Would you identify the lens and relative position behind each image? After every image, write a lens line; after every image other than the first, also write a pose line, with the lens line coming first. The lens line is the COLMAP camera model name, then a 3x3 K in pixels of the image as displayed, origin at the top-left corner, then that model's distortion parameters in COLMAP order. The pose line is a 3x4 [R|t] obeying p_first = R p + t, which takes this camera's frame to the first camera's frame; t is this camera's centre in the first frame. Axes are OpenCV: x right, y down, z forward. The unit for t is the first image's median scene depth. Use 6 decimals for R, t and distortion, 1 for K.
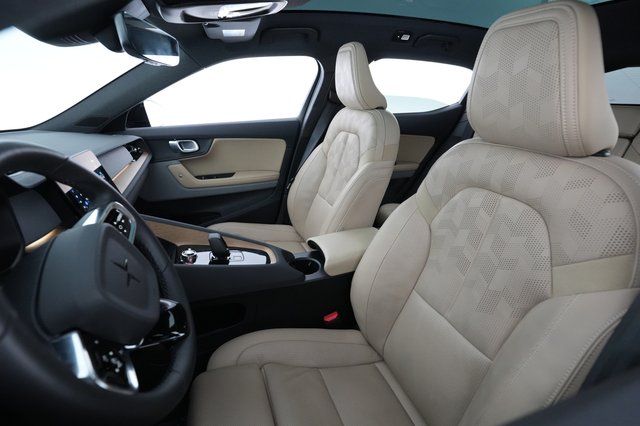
lens RADIAL K [[311.2, 0, 320.0], [0, 311.2, 213.0], [0, 0, 1]] dist [0.036526, -0.000051]
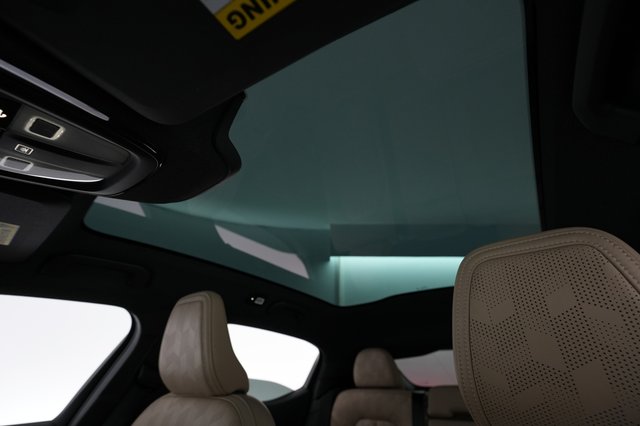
lens RADIAL K [[311.2, 0, 320.0], [0, 311.2, 213.0], [0, 0, 1]] dist [0.036526, -0.000051]
pose [[0.826691, 0.264824, 0.496437, -0.077549], [0.206242, 0.678276, -0.705270, -0.101751], [-0.523494, 0.685427, 0.506107, 0.359037]]
